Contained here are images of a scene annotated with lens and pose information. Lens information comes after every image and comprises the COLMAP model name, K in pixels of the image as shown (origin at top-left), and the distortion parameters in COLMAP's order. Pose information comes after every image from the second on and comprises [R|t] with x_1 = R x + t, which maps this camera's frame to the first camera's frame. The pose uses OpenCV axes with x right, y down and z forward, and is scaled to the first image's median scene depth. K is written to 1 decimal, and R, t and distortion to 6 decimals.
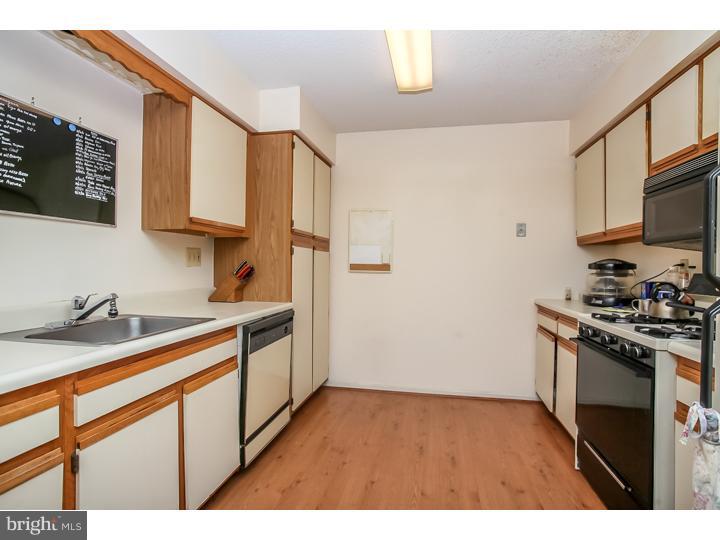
lens RADIAL K [[364.3, 0, 356.4], [0, 364.3, 266.4], [0, 0, 1]] dist [-0.032591, 0.001605]
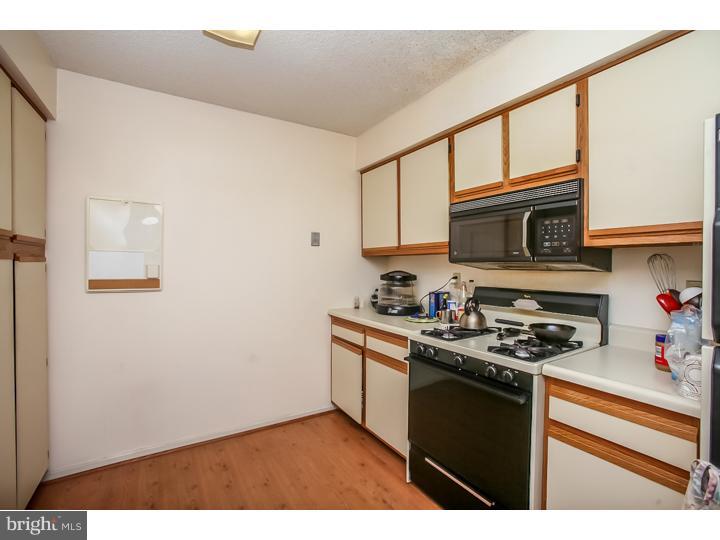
lens RADIAL K [[332.2, 0, 360.0], [0, 332.2, 270.0], [0, 0, 1]] dist [-0.064806, 0.028908]
pose [[0.719975, -0.019422, 0.693728, -0.092037], [0.003705, 0.999702, 0.024143, -0.050046], [-0.693990, -0.014812, 0.719832, 0.344278]]
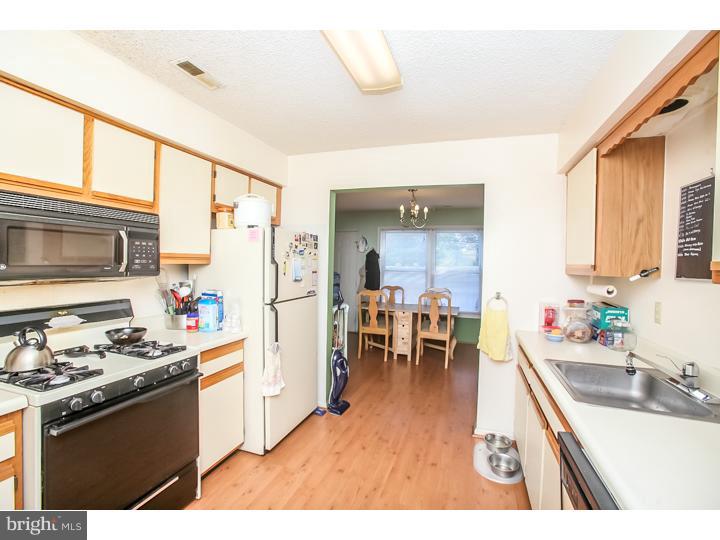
lens RADIAL K [[332.2, 0, 360.0], [0, 332.2, 270.0], [0, 0, 1]] dist [-0.064806, 0.028908]
pose [[-0.992072, -0.037430, 0.119969, 0.003229], [-0.034725, 0.999095, 0.024565, -0.098047], [-0.120780, 0.020205, -0.992474, 1.201023]]
